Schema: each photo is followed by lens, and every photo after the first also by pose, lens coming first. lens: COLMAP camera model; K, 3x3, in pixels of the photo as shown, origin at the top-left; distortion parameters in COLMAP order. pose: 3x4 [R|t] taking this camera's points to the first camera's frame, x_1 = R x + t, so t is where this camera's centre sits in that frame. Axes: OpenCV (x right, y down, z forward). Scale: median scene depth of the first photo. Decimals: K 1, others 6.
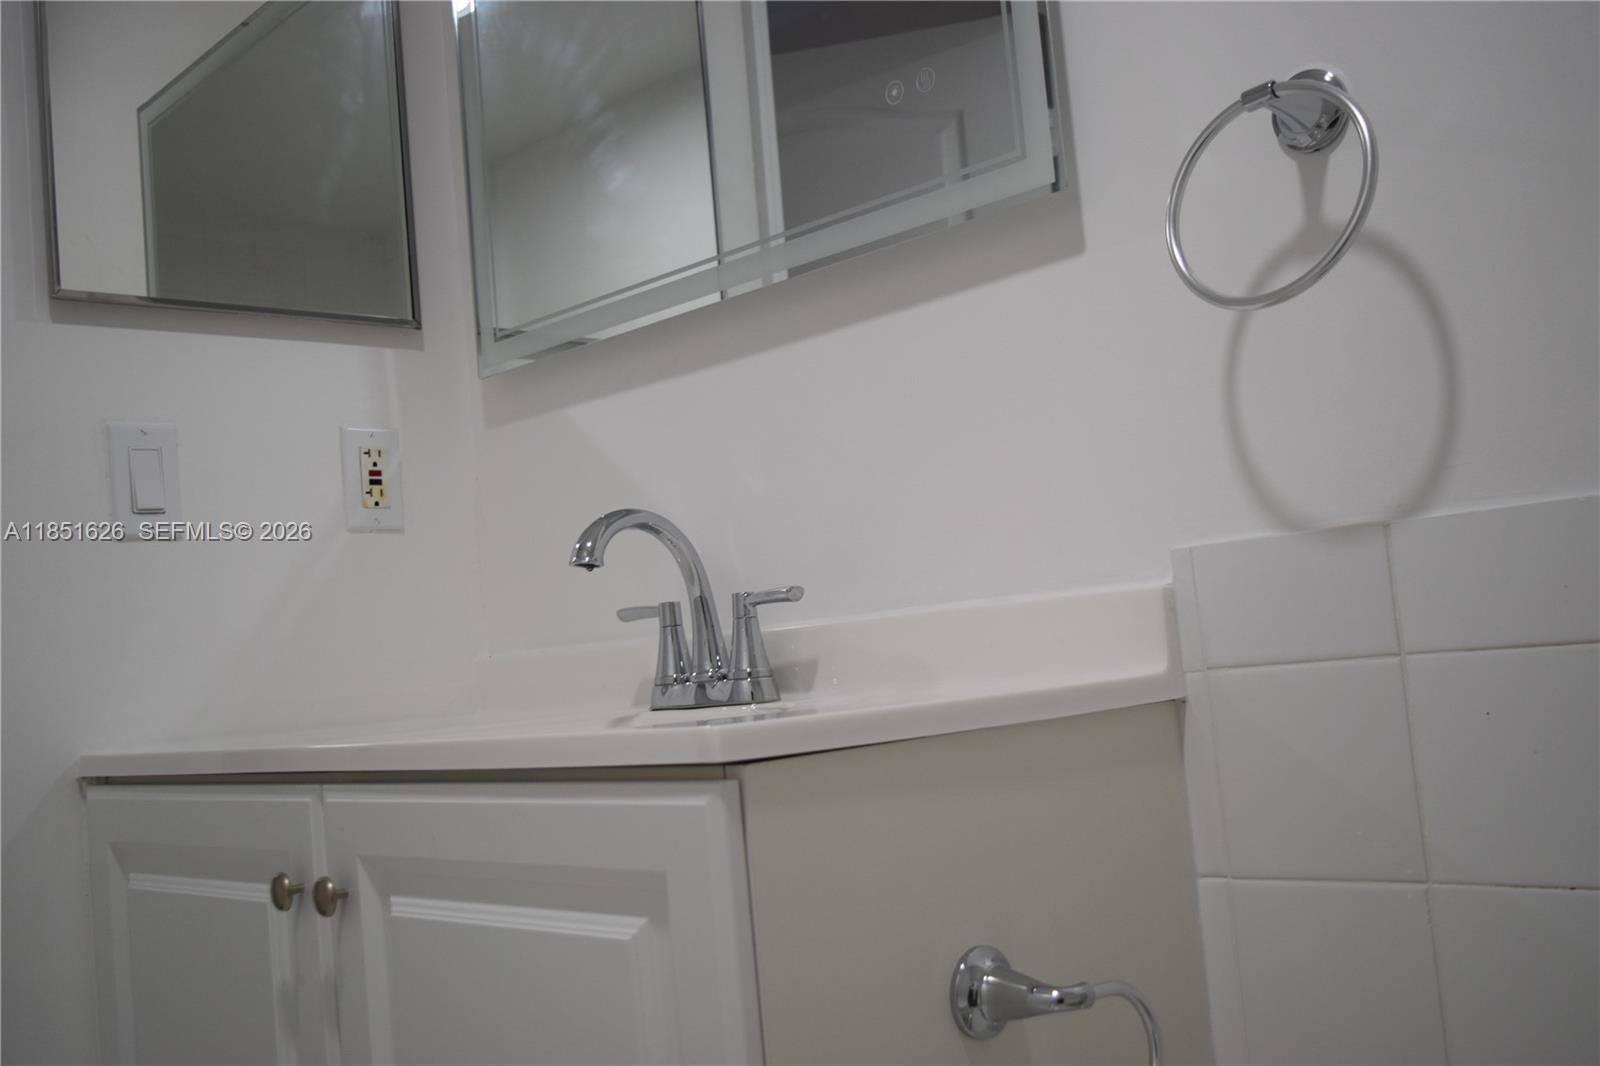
lens RADIAL K [[1679.4, 0, 808.8], [0, 1679.4, 521.2], [0, 0, 1]] dist [-0.026131, 0.000000]
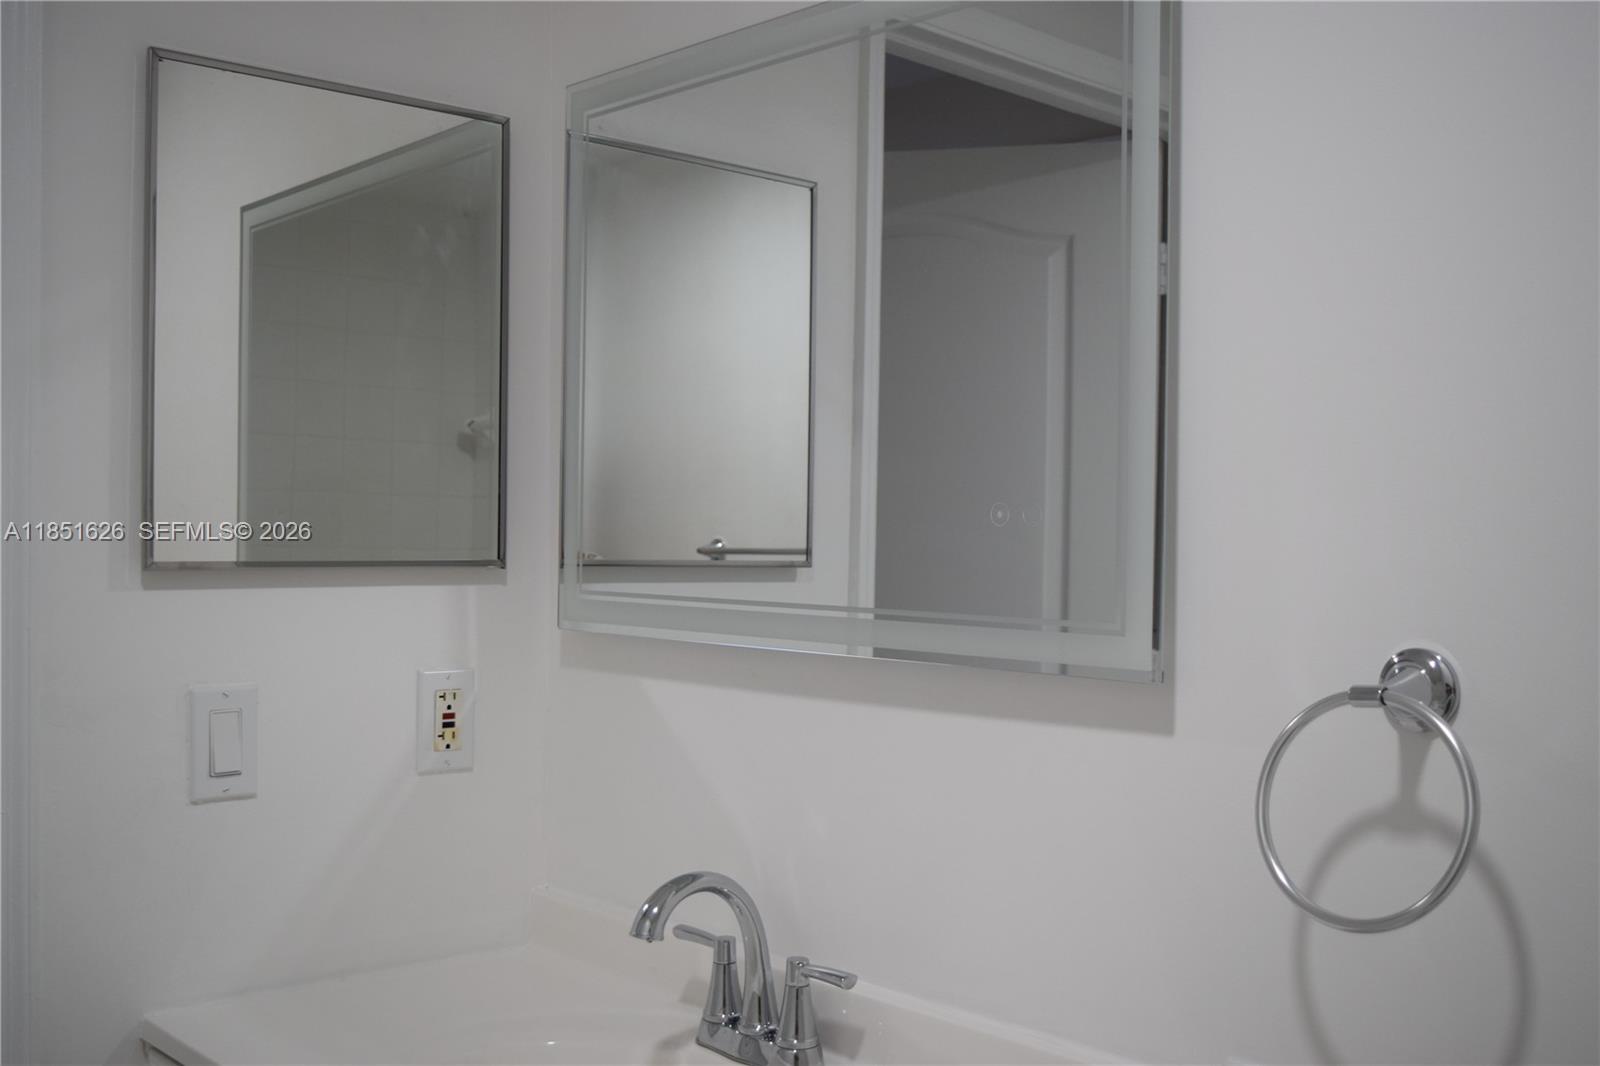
lens RADIAL K [[1679.4, 0, 809.5], [0, 1679.4, 526.5], [0, 0, 1]] dist [-0.026131, 0.000000]
pose [[0.994713, 0.097027, -0.033646, -0.019687], [-0.094223, 0.992589, 0.076746, -0.240352], [0.040843, -0.073170, 0.996483, 0.010921]]
